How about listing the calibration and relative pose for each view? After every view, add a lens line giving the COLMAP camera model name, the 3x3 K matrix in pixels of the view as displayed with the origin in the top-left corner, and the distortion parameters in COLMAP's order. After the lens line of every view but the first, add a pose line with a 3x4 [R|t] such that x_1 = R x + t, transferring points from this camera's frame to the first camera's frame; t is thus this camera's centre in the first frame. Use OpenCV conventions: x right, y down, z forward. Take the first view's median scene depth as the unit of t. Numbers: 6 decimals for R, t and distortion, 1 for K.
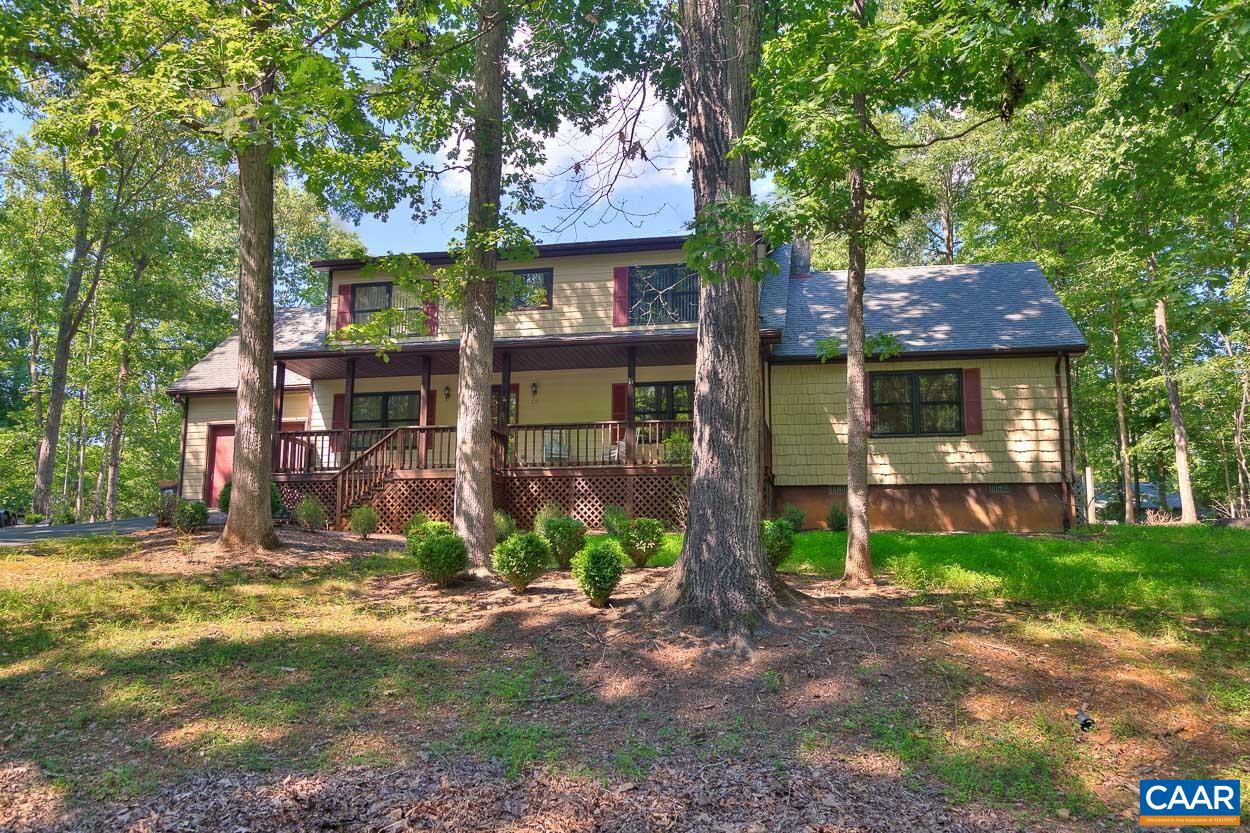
lens RADIAL K [[1022.7, 0, 604.9], [0, 1022.7, 346.9], [0, 0, 1]] dist [-0.006935, -0.002168]
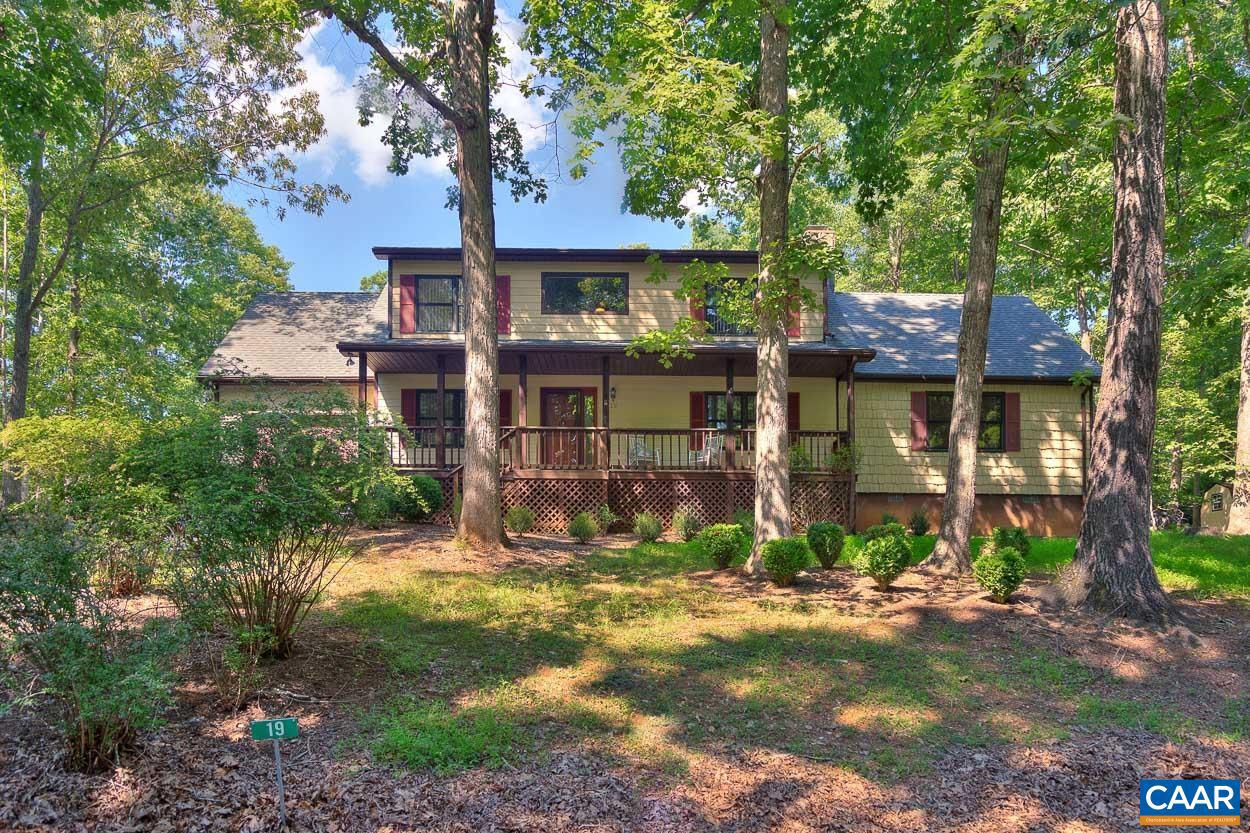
lens RADIAL K [[1007.3, 0, 624.4], [0, 1007.3, 498.5], [0, 0, 1]] dist [-0.008428, -0.003726]
pose [[0.972625, 0.019037, 0.231599, -0.320710], [-0.053539, 0.988184, 0.143616, 0.000130], [-0.226128, -0.152084, 0.962152, 0.015860]]
